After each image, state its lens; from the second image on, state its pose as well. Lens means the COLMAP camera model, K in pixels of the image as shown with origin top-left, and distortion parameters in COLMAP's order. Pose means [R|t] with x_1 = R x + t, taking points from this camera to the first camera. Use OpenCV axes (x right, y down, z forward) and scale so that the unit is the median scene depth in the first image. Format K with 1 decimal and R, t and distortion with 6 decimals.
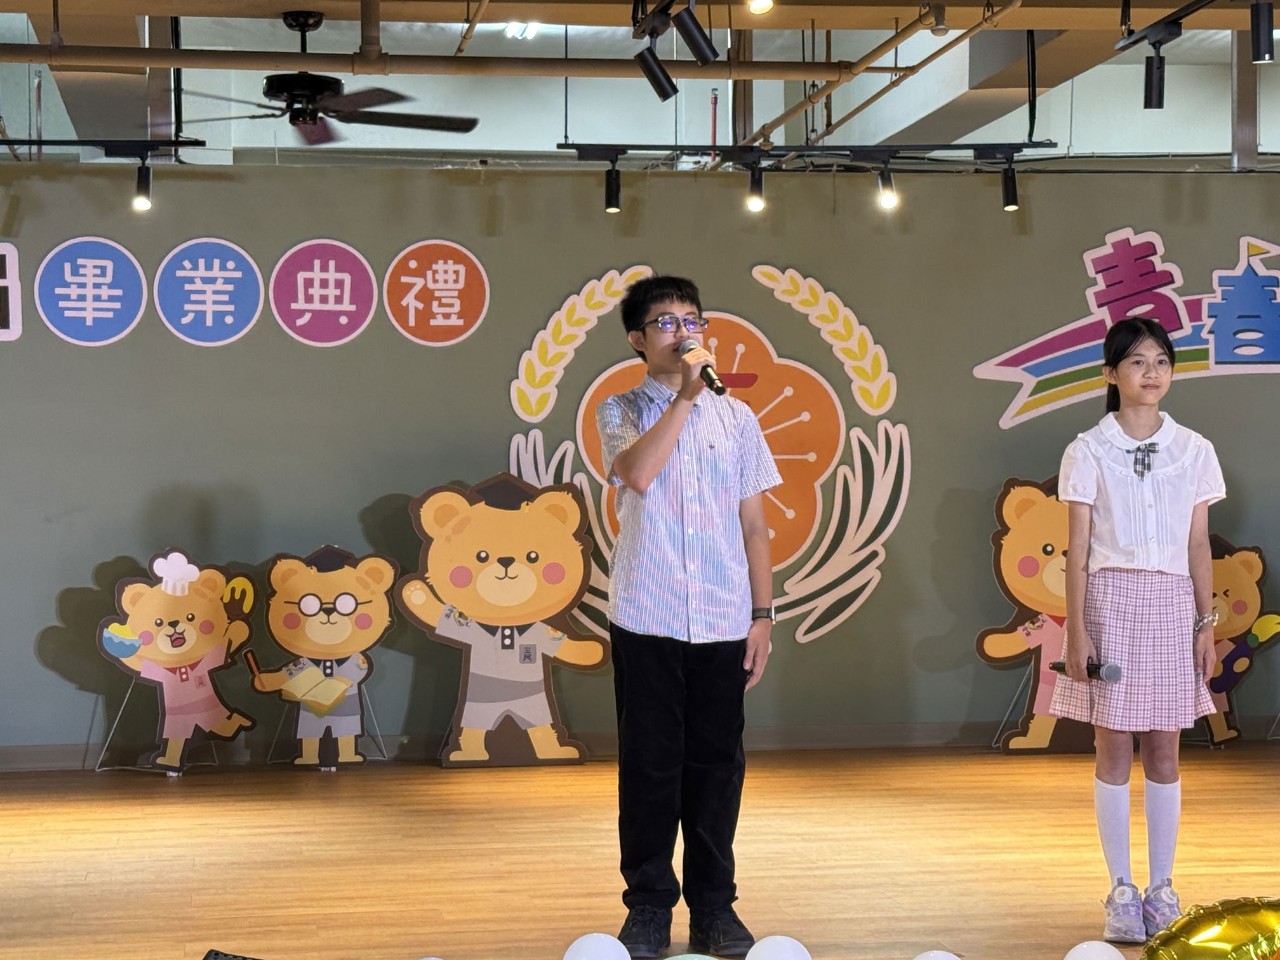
lens RADIAL K [[2645.0, 0, 652.2], [0, 2645.0, 468.0], [0, 0, 1]] dist [0.143493, -0.032688]
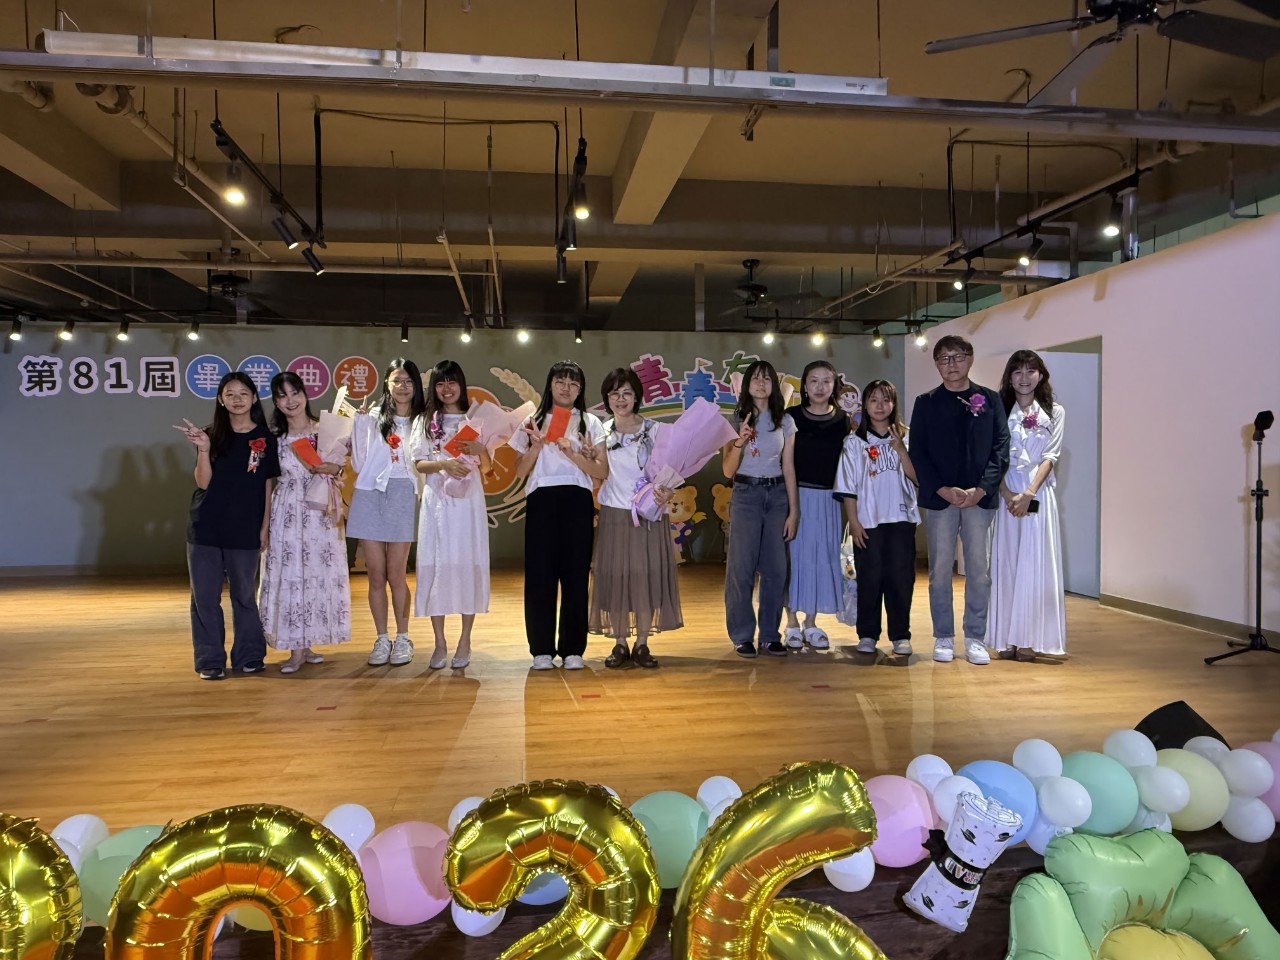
lens RADIAL K [[831.5, 0, 636.0], [0, 831.5, 483.7], [0, 0, 1]] dist [-0.008062, 0.017890]
pose [[0.999730, 0.005811, -0.022510, 0.195534], [-0.004985, 0.999318, 0.036581, 0.001535], [0.022707, -0.036459, 0.999077, 0.245079]]
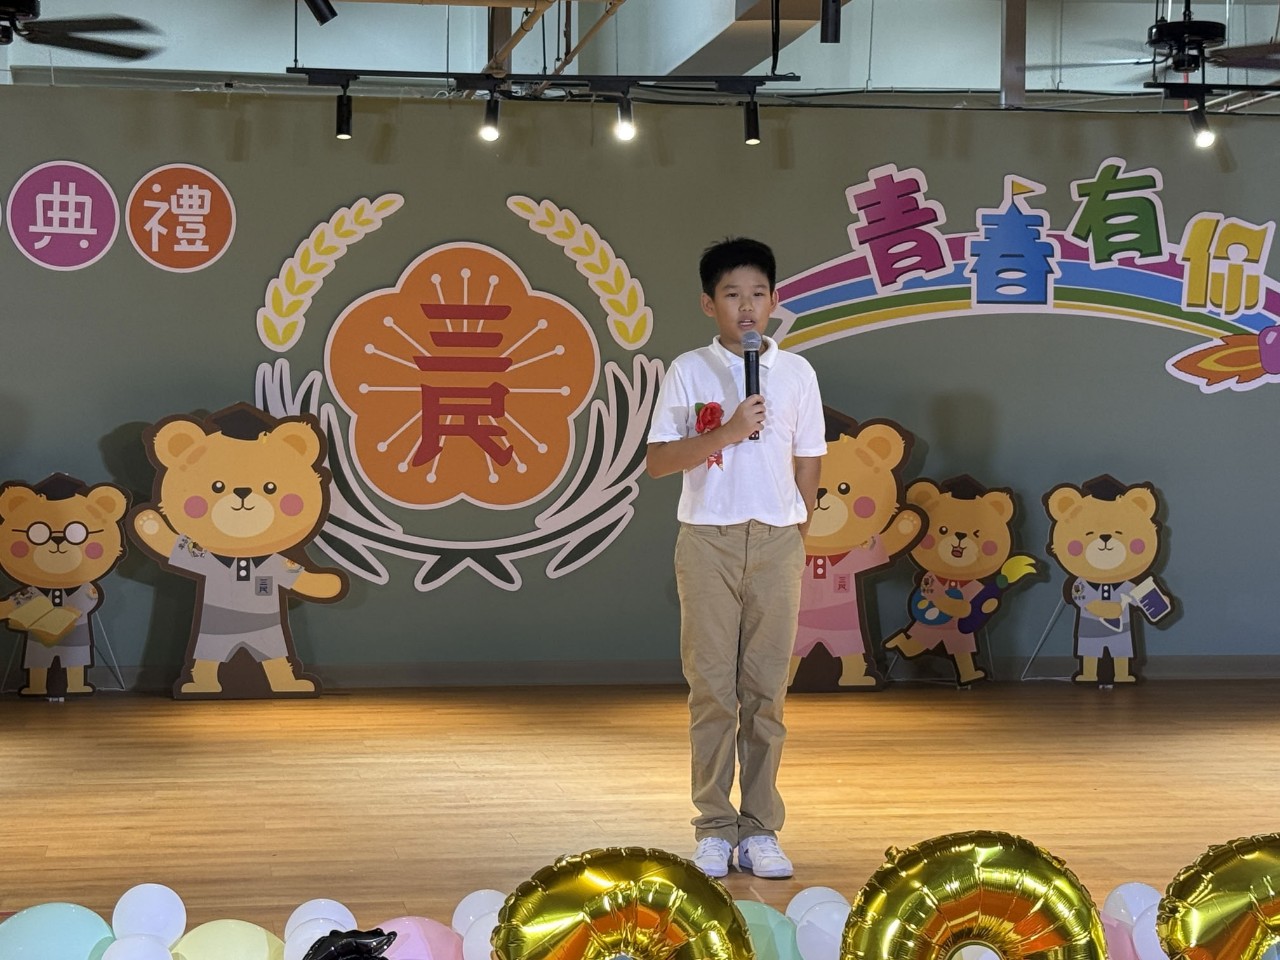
lens RADIAL K [[2647.1, 0, 633.0], [0, 2647.1, 475.2], [0, 0, 1]] dist [0.128443, 0.202080]
pose [[0.999873, 0.014533, 0.006524, 0.082394], [-0.014718, 0.999466, 0.029187, -0.002012], [-0.006096, -0.029279, 0.999553, 0.009343]]
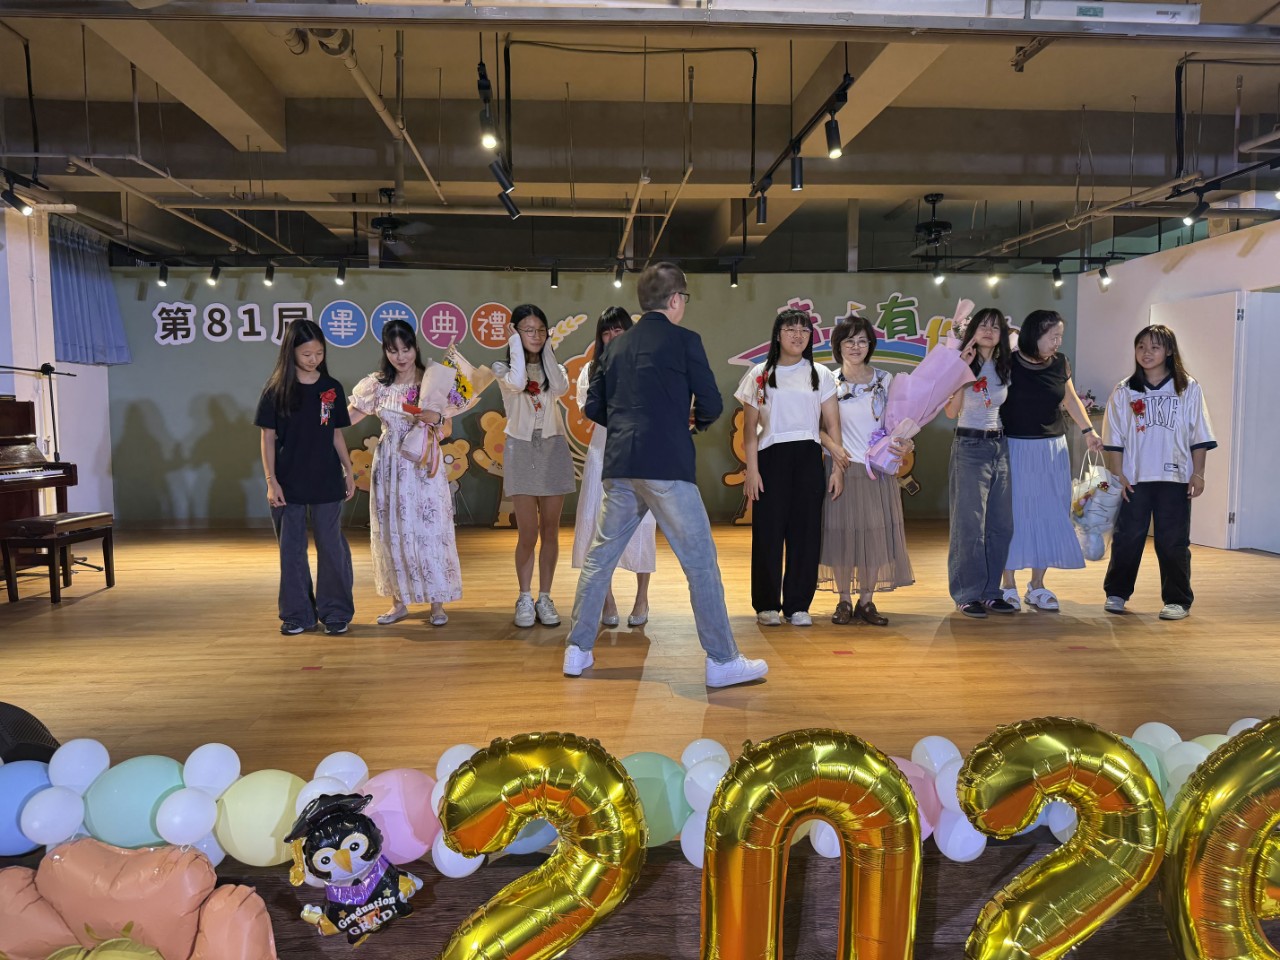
lens RADIAL K [[900.2, 0, 645.9], [0, 900.2, 481.6], [0, 0, 1]] dist [0.033536, -0.036491]
pose [[0.997145, 0.012014, -0.074546, 0.114197], [-0.005459, 0.996148, 0.087521, 0.000722], [0.075310, -0.086864, 0.993370, 0.218697]]
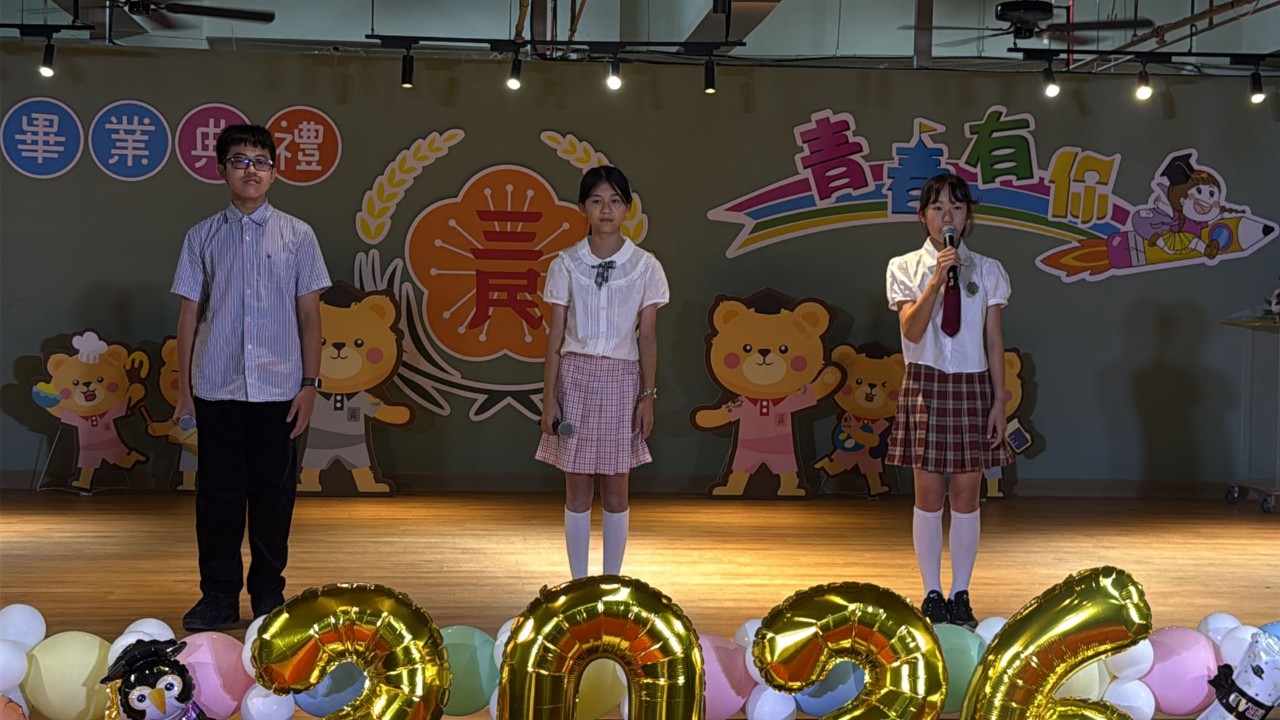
lens RADIAL K [[1952.7, 0, 638.7], [0, 1952.7, 360.6], [0, 0, 1]] dist [0.149201, -0.091623]
pose [[0.997447, 0.028046, -0.065677, 0.160915], [-0.025792, 0.999057, 0.034930, 0.003897], [0.066594, -0.033147, 0.997229, 0.010407]]
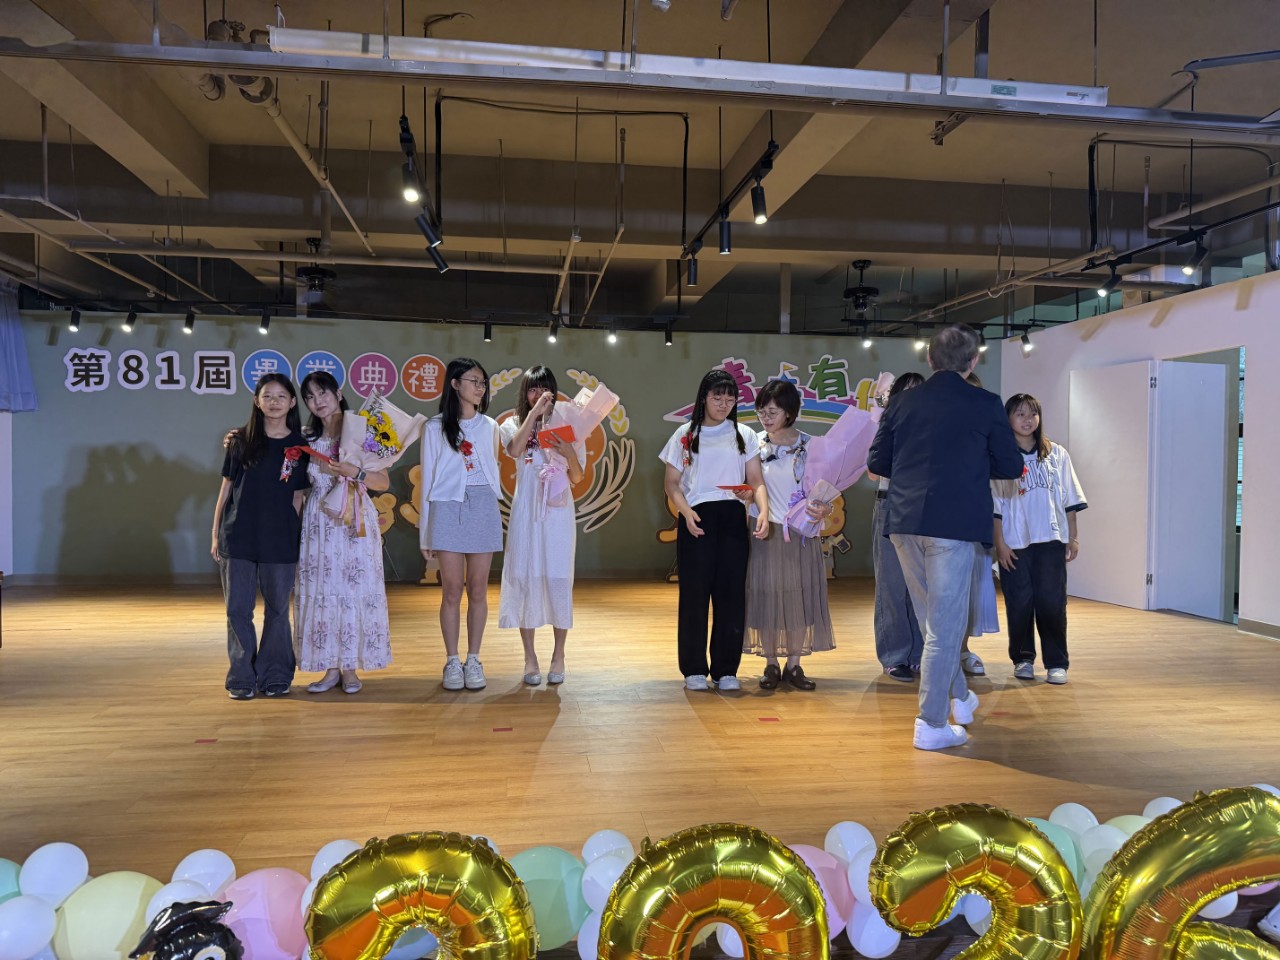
lens RADIAL K [[896.3, 0, 648.0], [0, 896.3, 486.8], [0, 0, 1]] dist [0.067036, -0.093850]
pose [[0.999774, 0.019393, -0.008717, 0.121135], [-0.019084, 0.999231, 0.034244, -0.002327], [0.009375, -0.034070, 0.999375, 0.227798]]
